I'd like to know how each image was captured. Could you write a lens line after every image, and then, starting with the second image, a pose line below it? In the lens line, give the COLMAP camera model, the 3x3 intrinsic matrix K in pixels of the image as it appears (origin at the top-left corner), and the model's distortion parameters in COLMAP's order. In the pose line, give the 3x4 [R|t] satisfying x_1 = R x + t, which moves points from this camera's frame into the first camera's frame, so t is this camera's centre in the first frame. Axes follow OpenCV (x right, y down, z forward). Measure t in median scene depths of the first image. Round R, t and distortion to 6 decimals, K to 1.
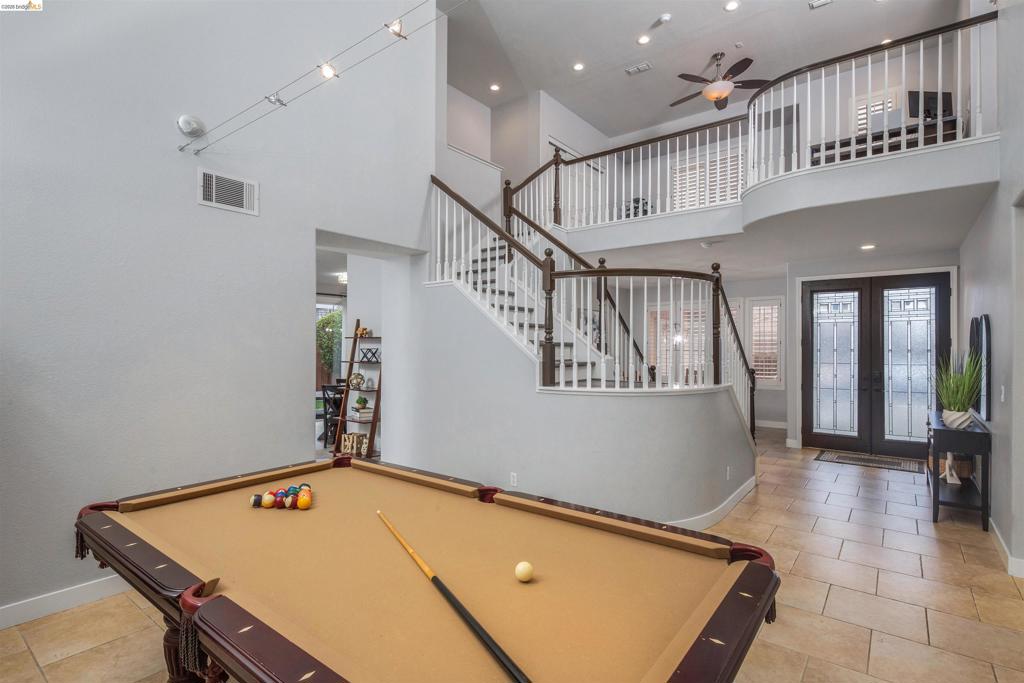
lens RADIAL K [[498.5, 0, 514.5], [0, 498.5, 342.4], [0, 0, 1]] dist [0.001325, -0.002683]
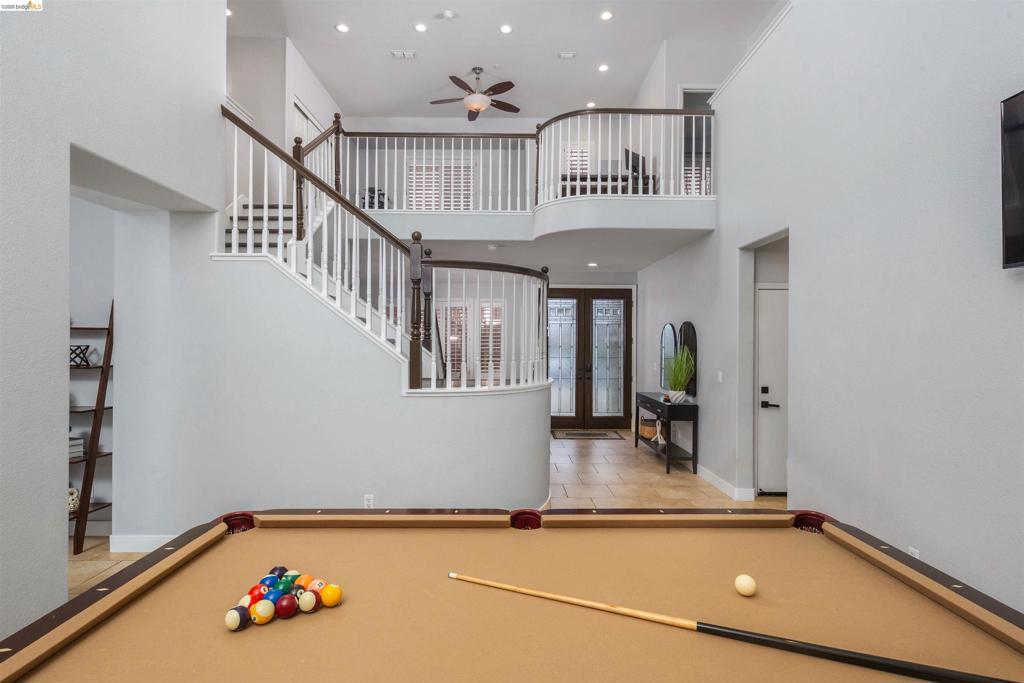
lens RADIAL K [[498.5, 0, 514.3], [0, 498.5, 343.6], [0, 0, 1]] dist [0.001325, -0.002683]
pose [[0.785550, 0.002834, 0.618792, -0.208937], [-0.008813, 0.999939, 0.006607, 0.000931], [-0.618736, -0.010643, 0.785527, 0.125223]]
